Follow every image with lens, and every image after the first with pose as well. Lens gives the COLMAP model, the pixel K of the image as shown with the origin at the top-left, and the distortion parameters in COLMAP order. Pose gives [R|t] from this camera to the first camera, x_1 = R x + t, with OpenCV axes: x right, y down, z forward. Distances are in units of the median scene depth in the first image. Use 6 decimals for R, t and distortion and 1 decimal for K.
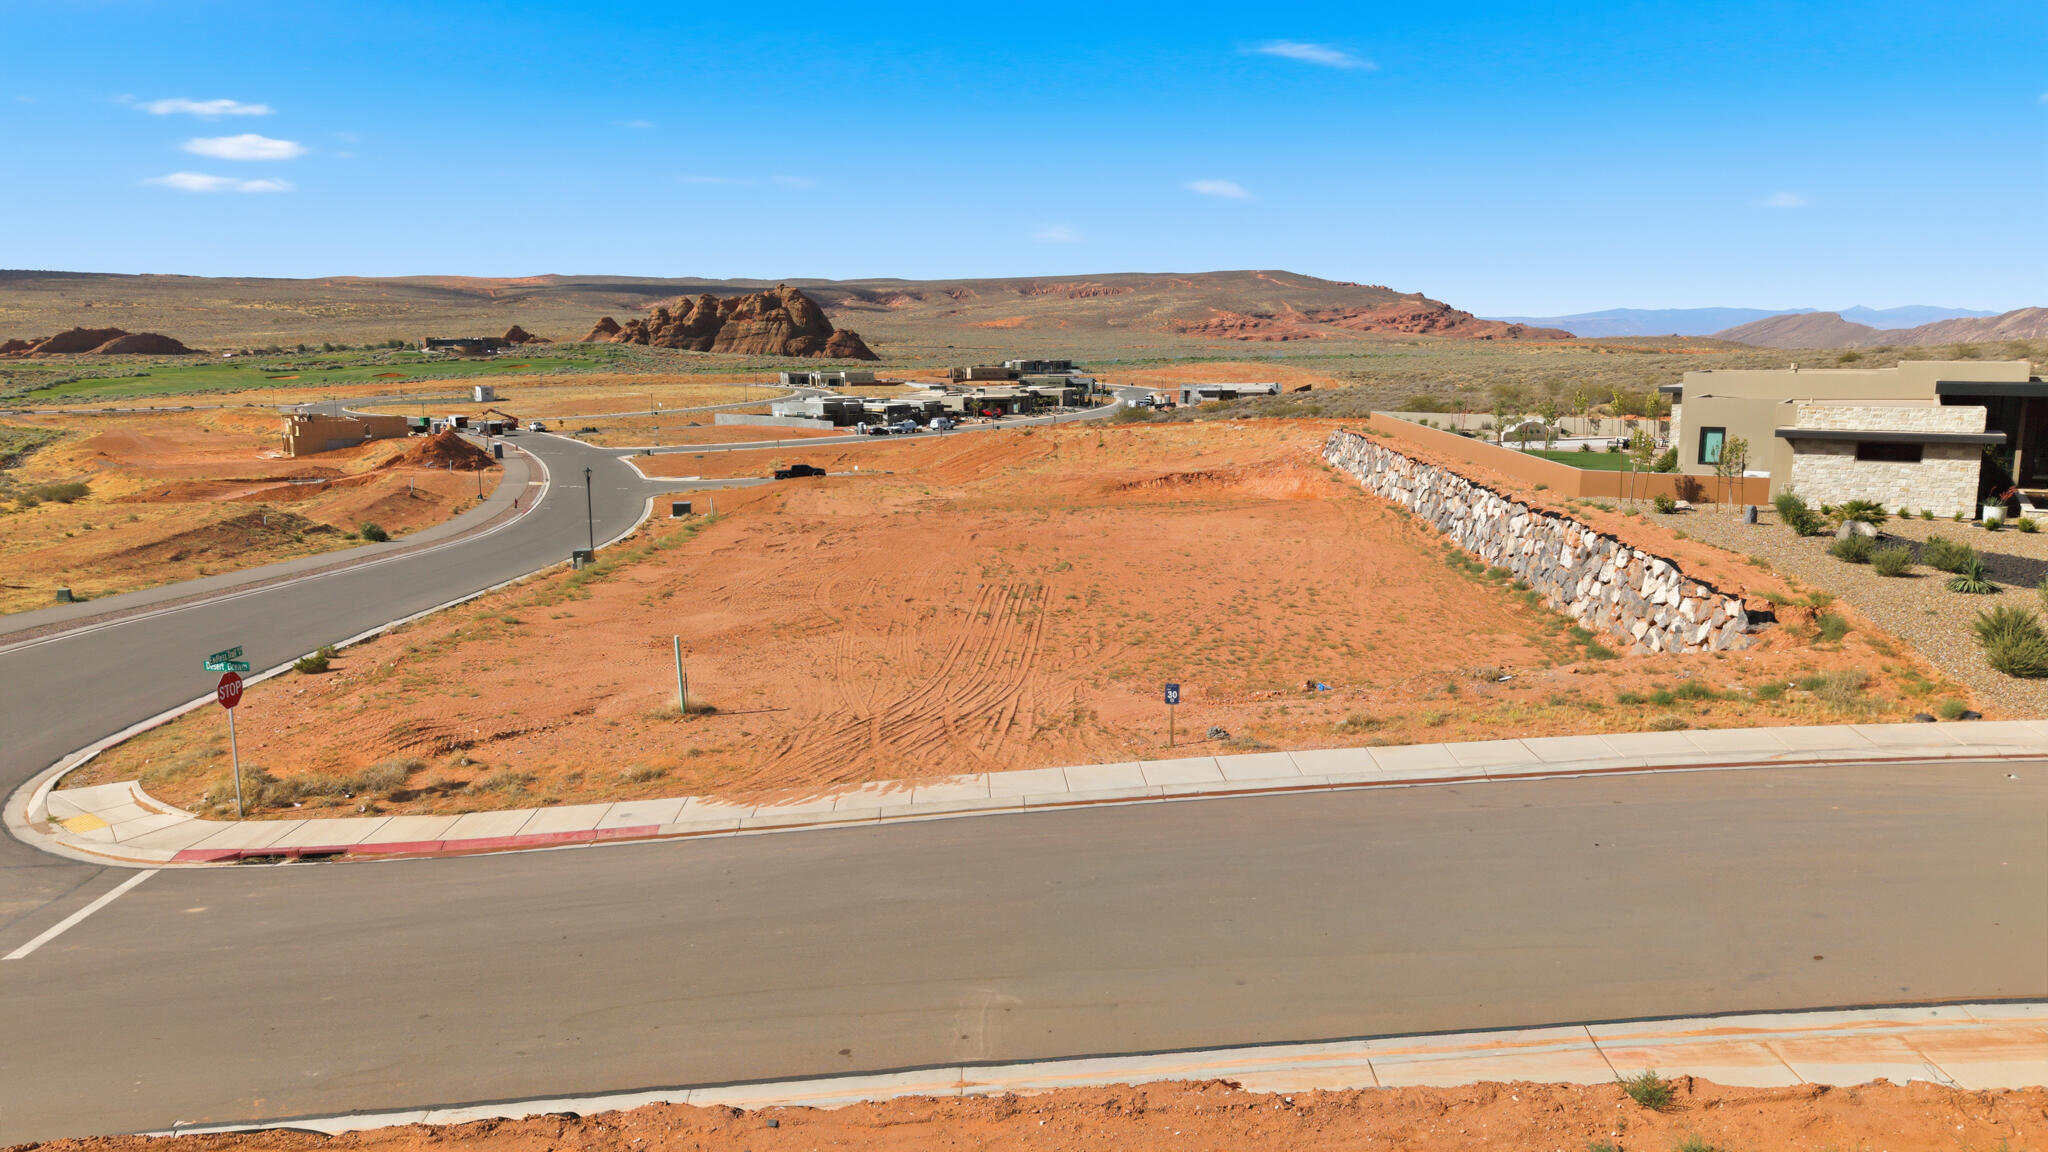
lens RADIAL K [[1388.9, 0, 1028.8], [0, 1388.9, 574.5], [0, 0, 1]] dist [0.004653, -0.007288]
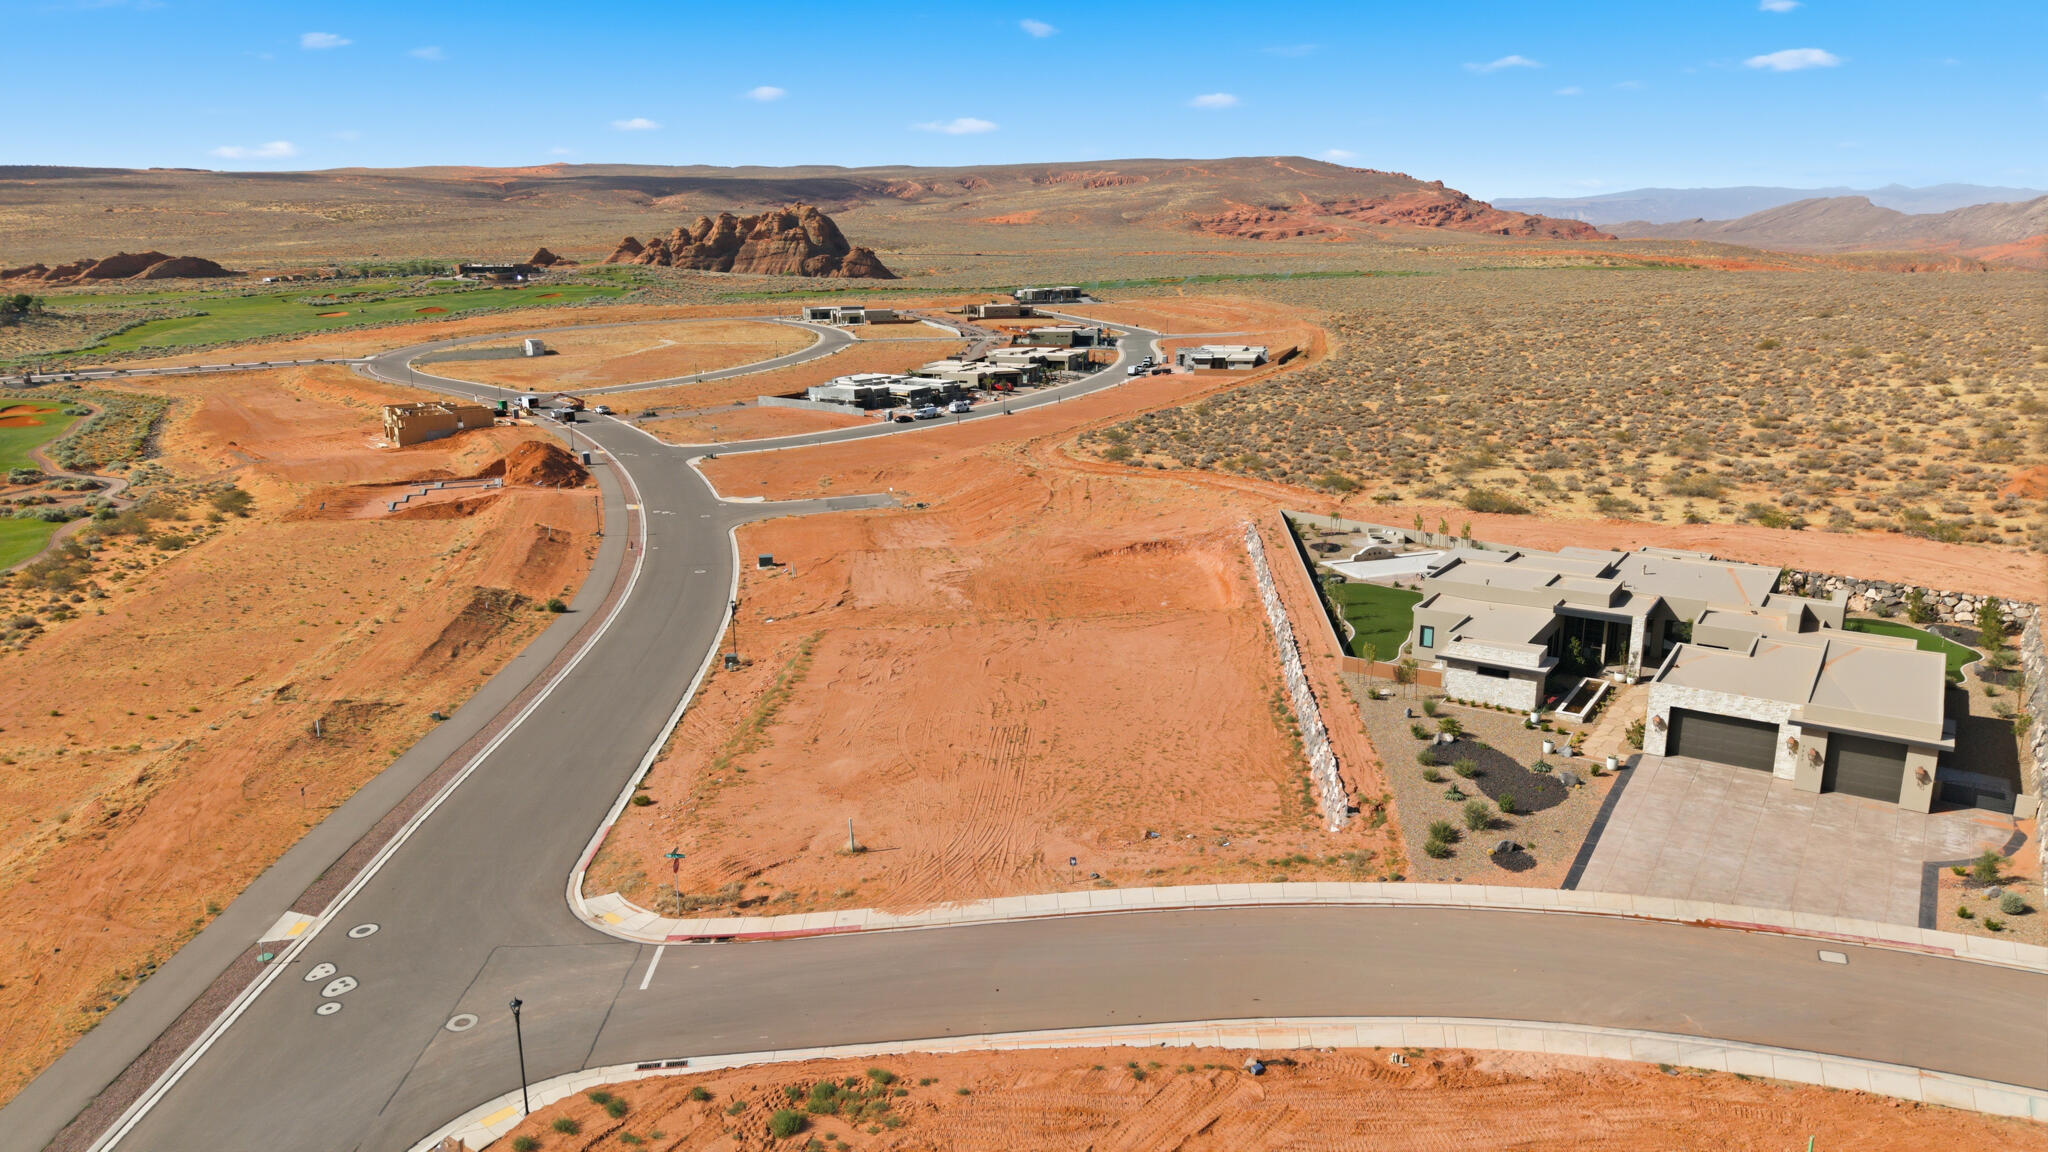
lens RADIAL K [[1396.8, 0, 1036.6], [0, 1396.8, 569.9], [0, 0, 1]] dist [-0.004925, -0.001817]
pose [[0.999989, 0.000000, -0.004676, 0.002052], [0.000362, 0.996985, 0.077592, -0.022410], [0.004662, -0.077593, 0.996974, -0.049795]]
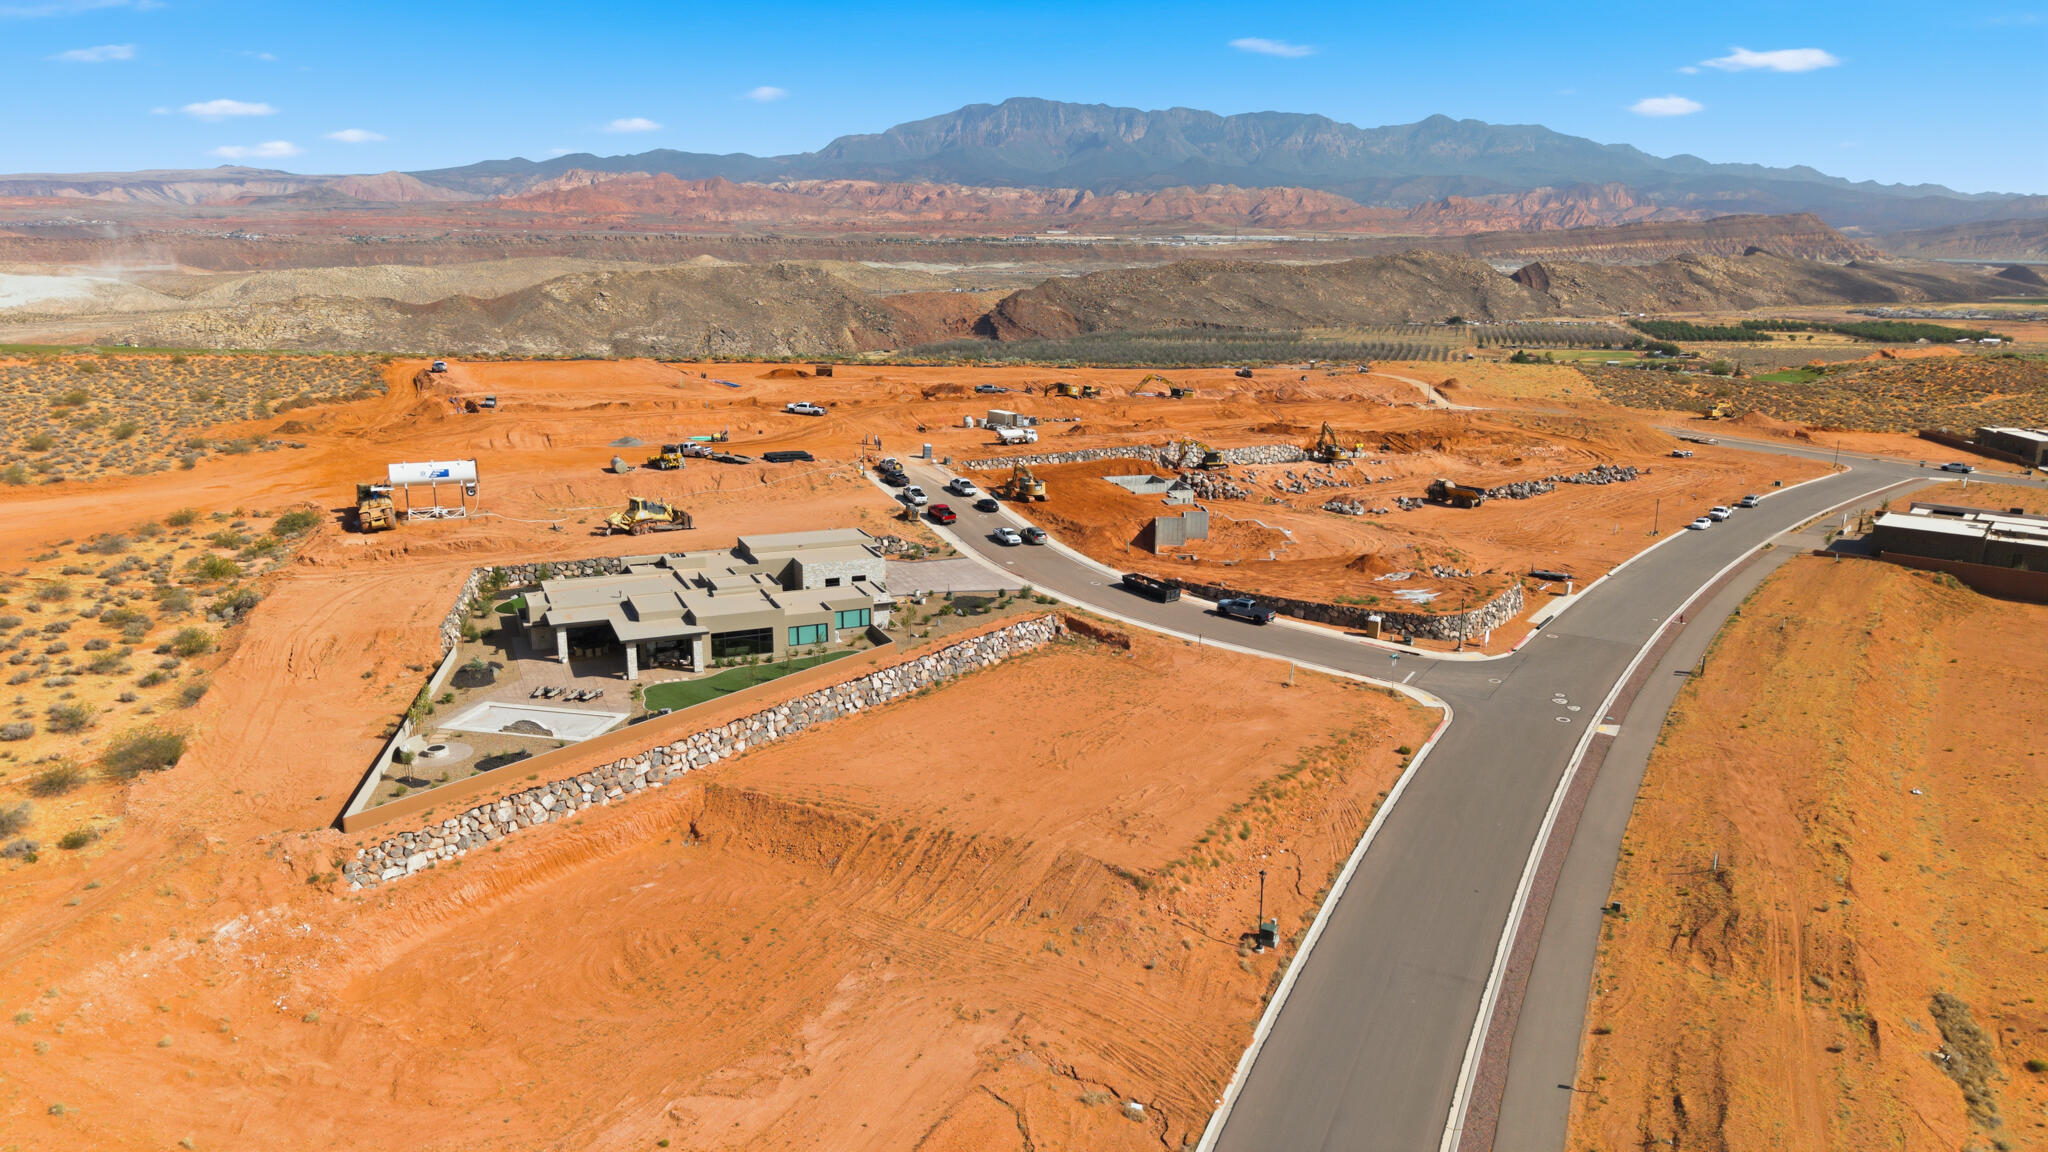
lens RADIAL K [[1343.9, 0, 1024.0], [0, 1343.9, 576.0], [0, 0, 1]] dist [0.001257, -0.000320]
pose [[-0.833864, -0.143103, 0.533097, -0.069712], [0.080529, 0.923934, 0.373981, -0.071697], [-0.546064, 0.354779, -0.758911, 0.183424]]
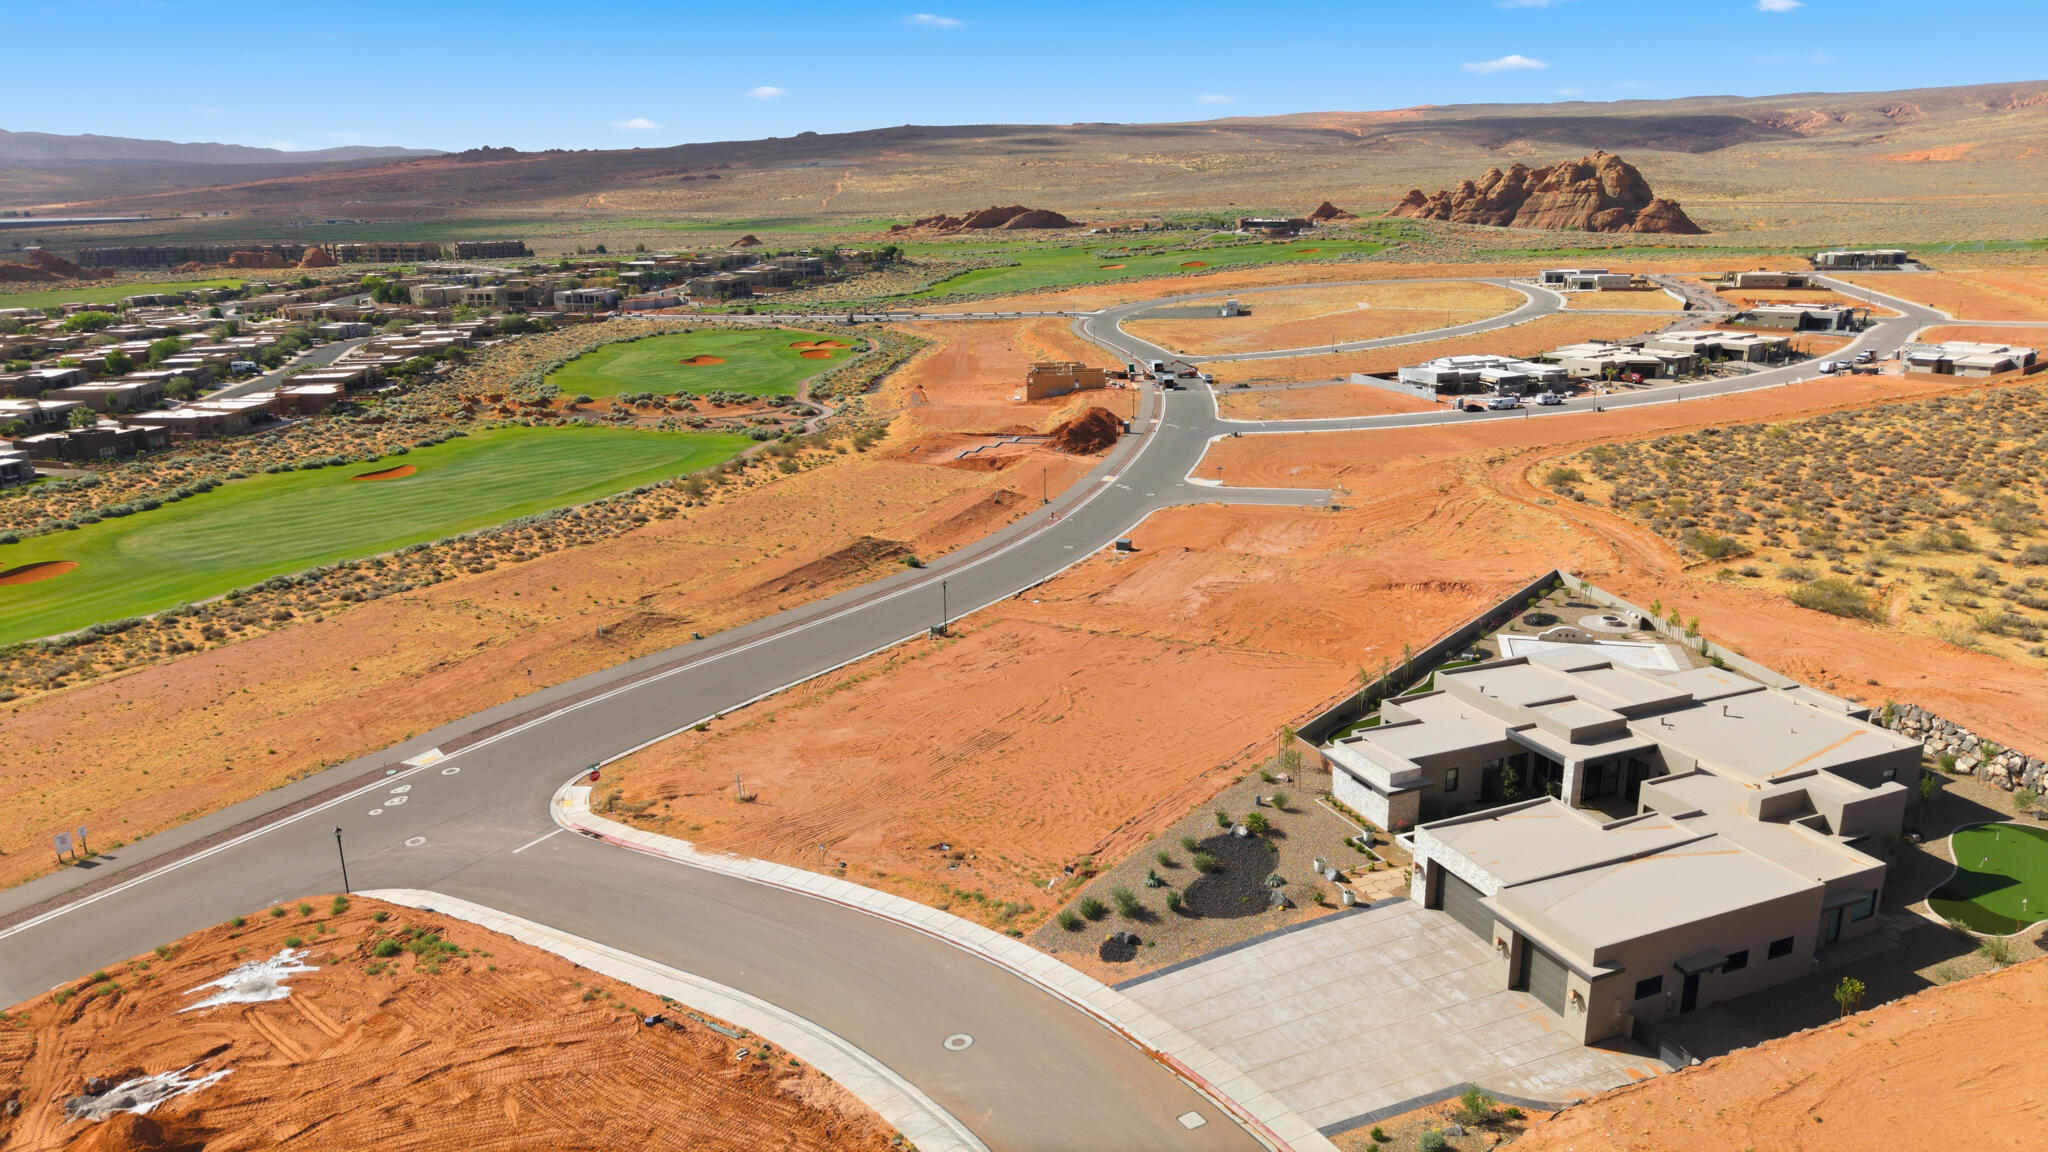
lens RADIAL K [[1388.9, 0, 1028.8], [0, 1388.9, 574.5], [0, 0, 1]] dist [0.004653, -0.007288]
pose [[0.824693, 0.143848, -0.546981, 0.074144], [-0.075743, 0.986494, 0.145234, -0.034881], [0.560485, -0.078343, 0.824450, -0.040504]]
